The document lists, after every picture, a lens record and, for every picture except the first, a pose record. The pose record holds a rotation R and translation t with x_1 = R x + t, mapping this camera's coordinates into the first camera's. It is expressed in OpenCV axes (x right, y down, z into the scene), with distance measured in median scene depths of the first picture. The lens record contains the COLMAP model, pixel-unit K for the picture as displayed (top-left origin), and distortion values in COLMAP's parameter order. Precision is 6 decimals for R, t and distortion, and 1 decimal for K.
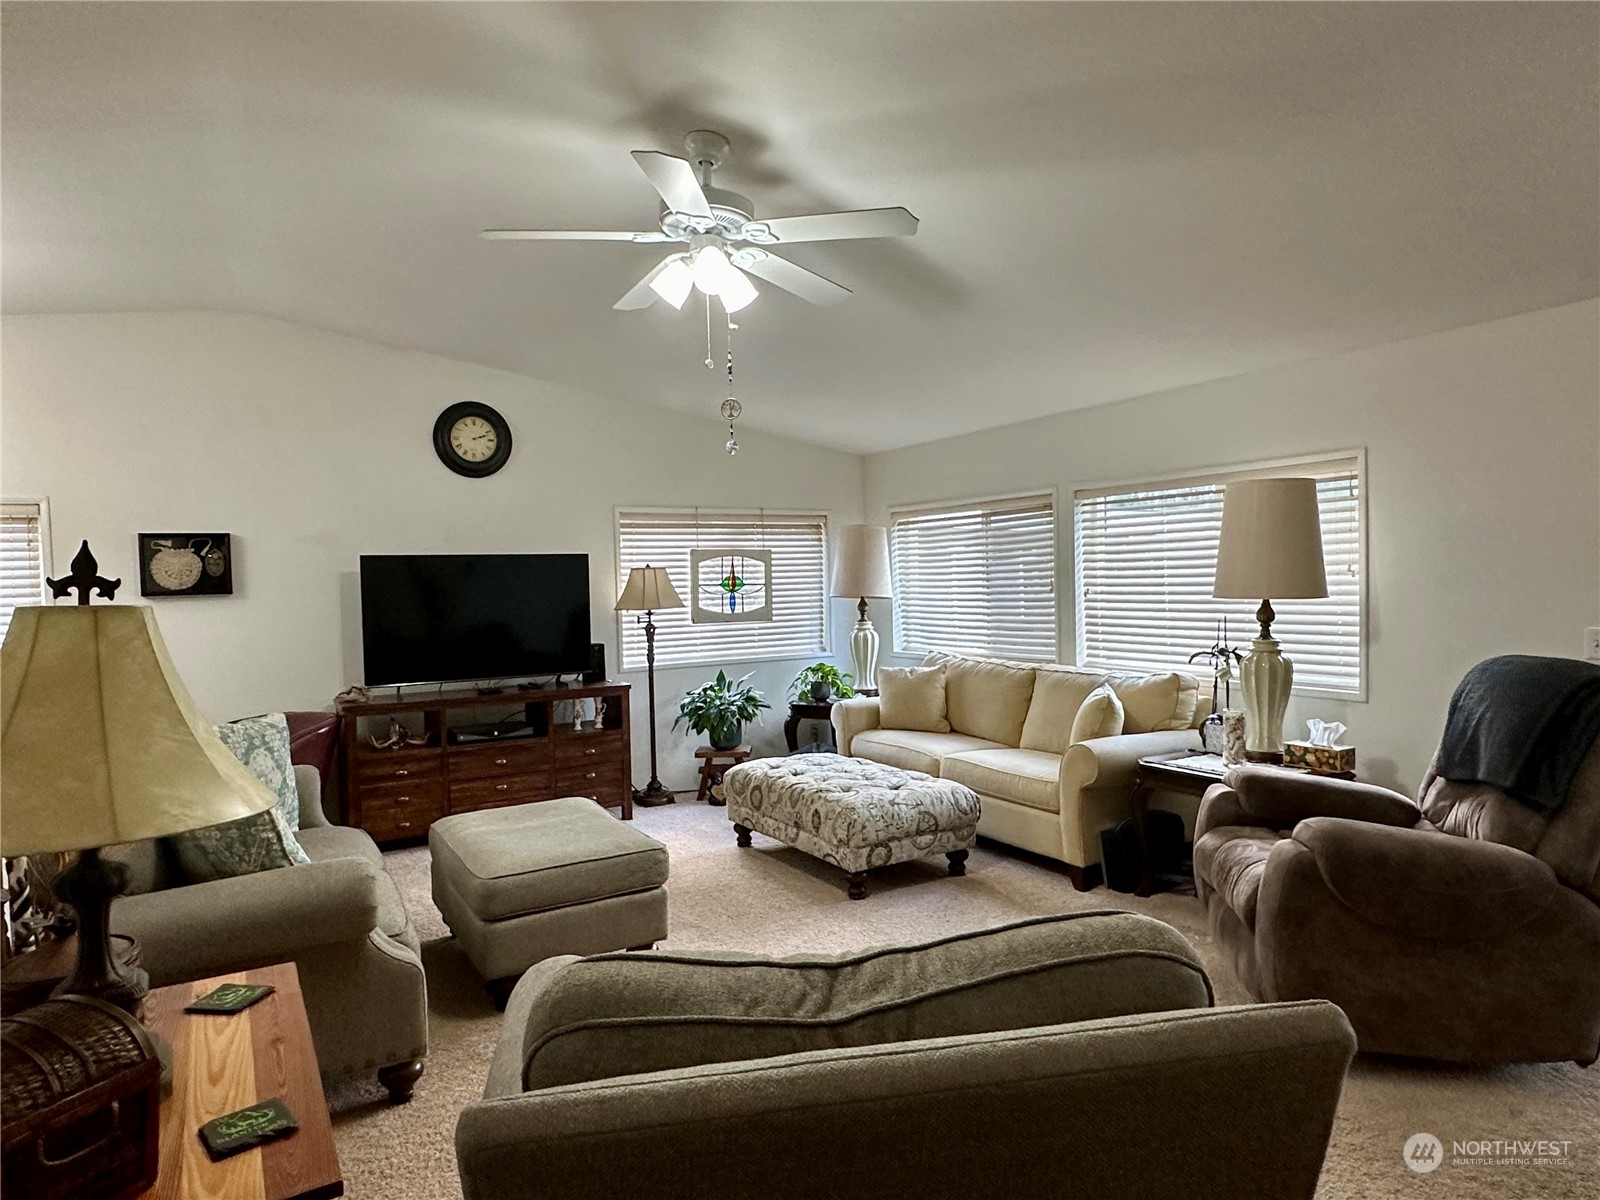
lens RADIAL K [[972.3, 0, 800.0], [0, 972.3, 600.0], [0, 0, 1]] dist [0.004490, 0.000285]
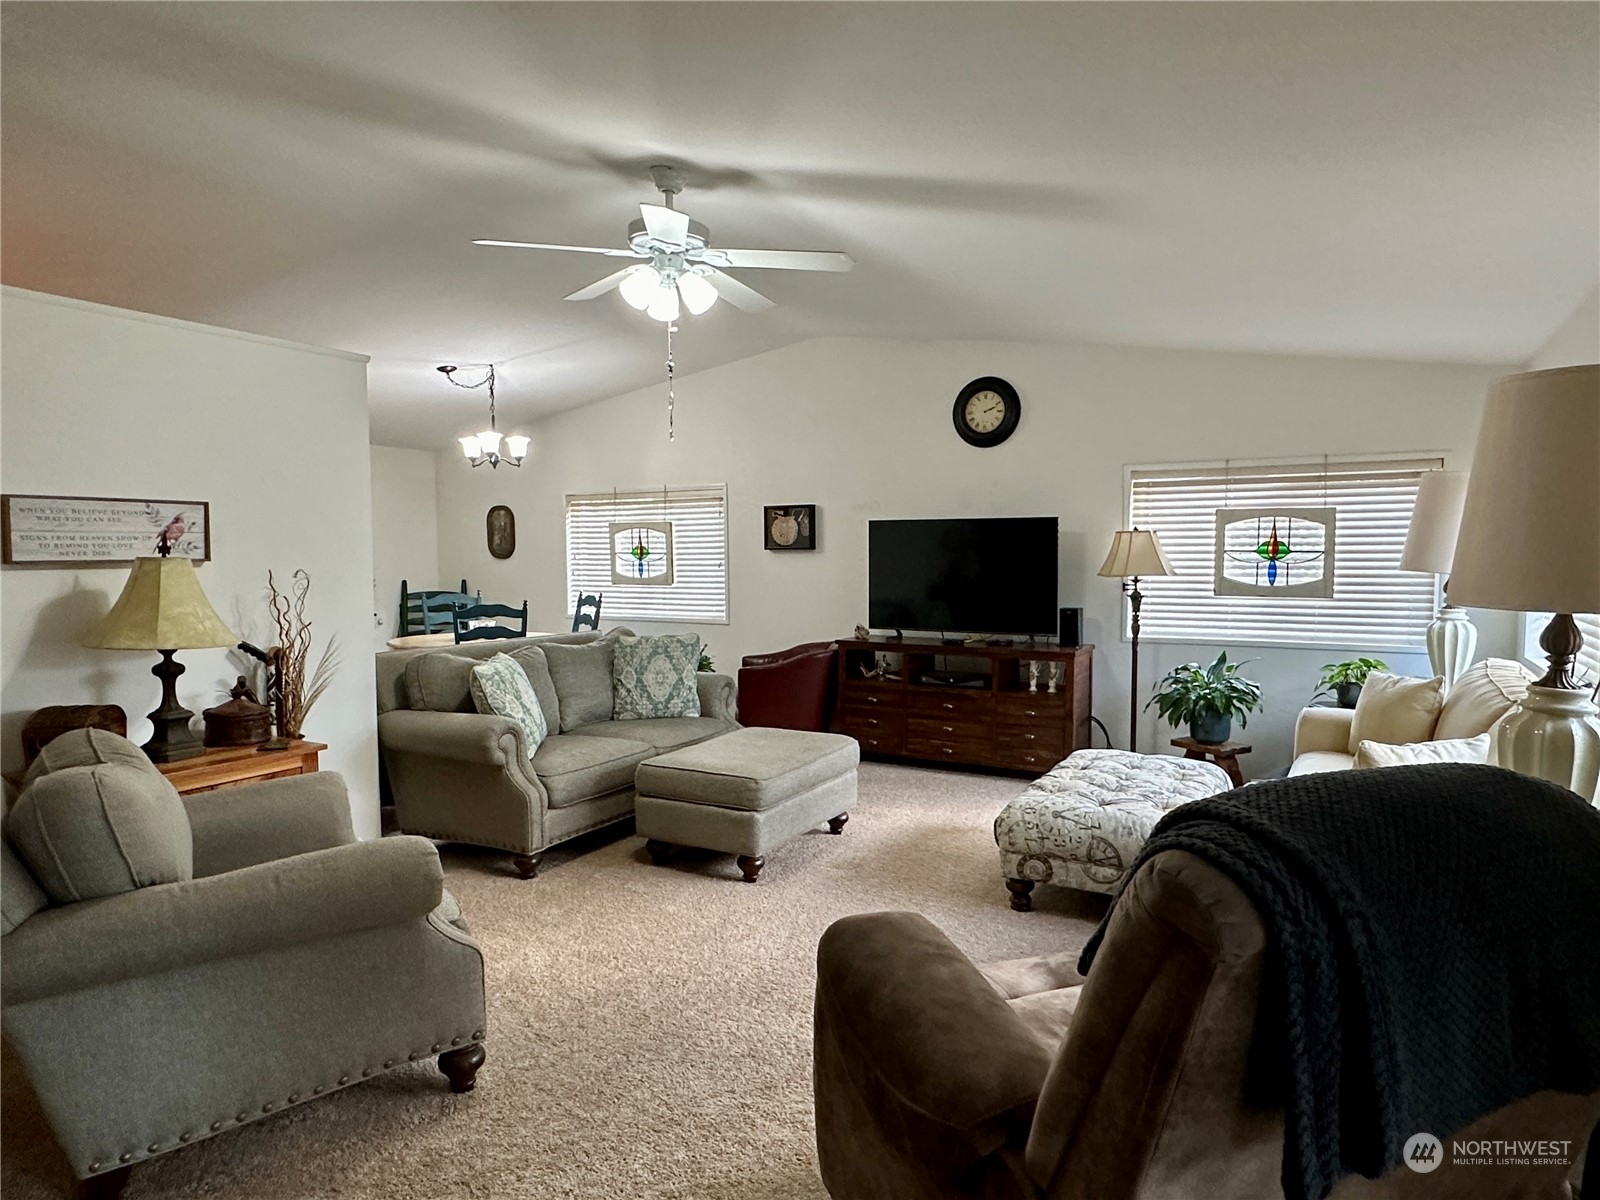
lens RADIAL K [[964.0, 0, 800.0], [0, 964.0, 600.0], [0, 0, 1]] dist [0.001567, -0.000089]
pose [[0.494758, 0.068449, -0.866331, 0.513419], [-0.025978, 0.997613, 0.063985, -0.019165], [0.868643, -0.009151, 0.495355, 0.286267]]
